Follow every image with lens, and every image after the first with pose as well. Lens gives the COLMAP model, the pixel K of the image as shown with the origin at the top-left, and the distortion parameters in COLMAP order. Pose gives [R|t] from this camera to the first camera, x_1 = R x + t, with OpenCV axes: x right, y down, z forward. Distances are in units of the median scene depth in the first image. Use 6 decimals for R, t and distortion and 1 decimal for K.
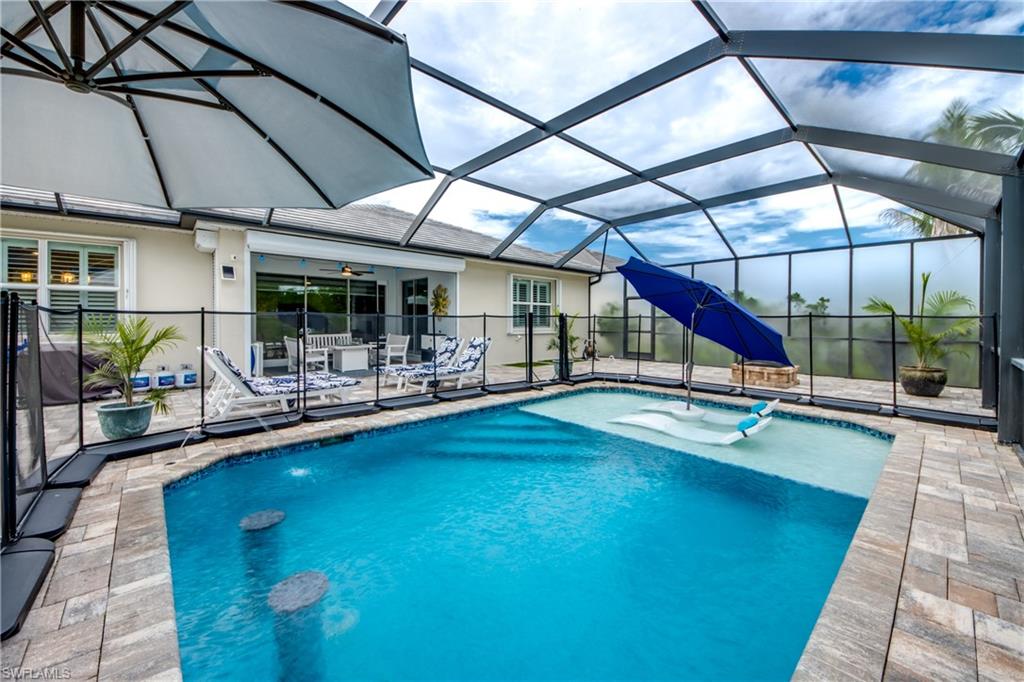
lens RADIAL K [[398.2, 0, 512.4], [0, 398.2, 327.0], [0, 0, 1]] dist [0.016786, -0.009638]
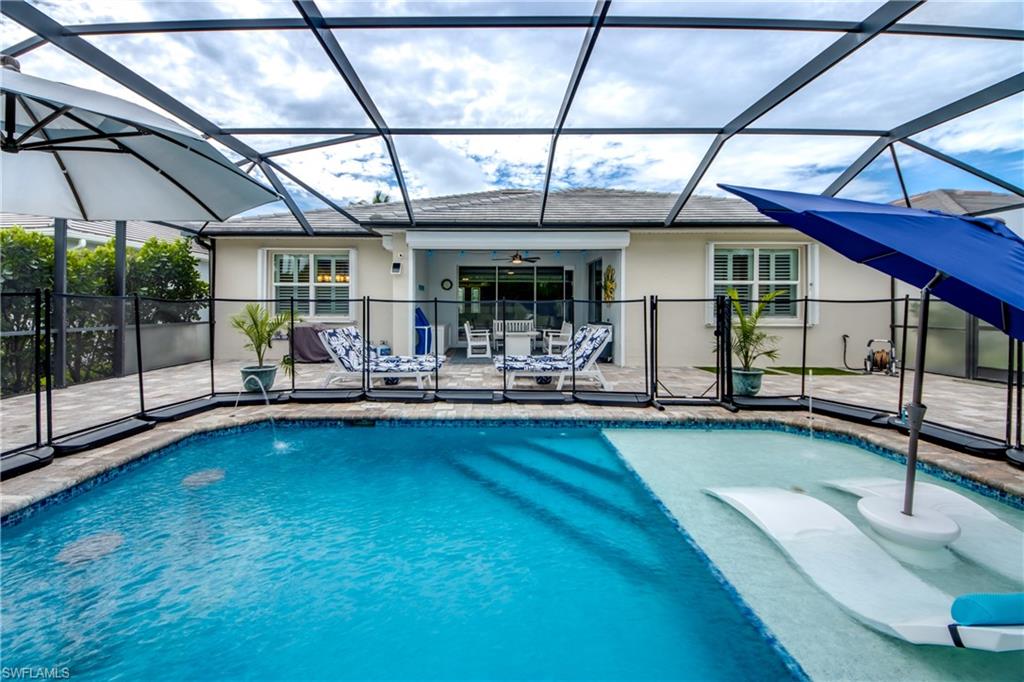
lens RADIAL K [[398.2, 0, 503.4], [0, 398.2, 311.4], [0, 0, 1]] dist [0.016786, -0.009638]
pose [[0.729983, 0.007608, -0.683423, 0.280845], [-0.012152, 0.999924, -0.001849, -0.003340], [0.683358, 0.009655, 0.730020, 0.265398]]
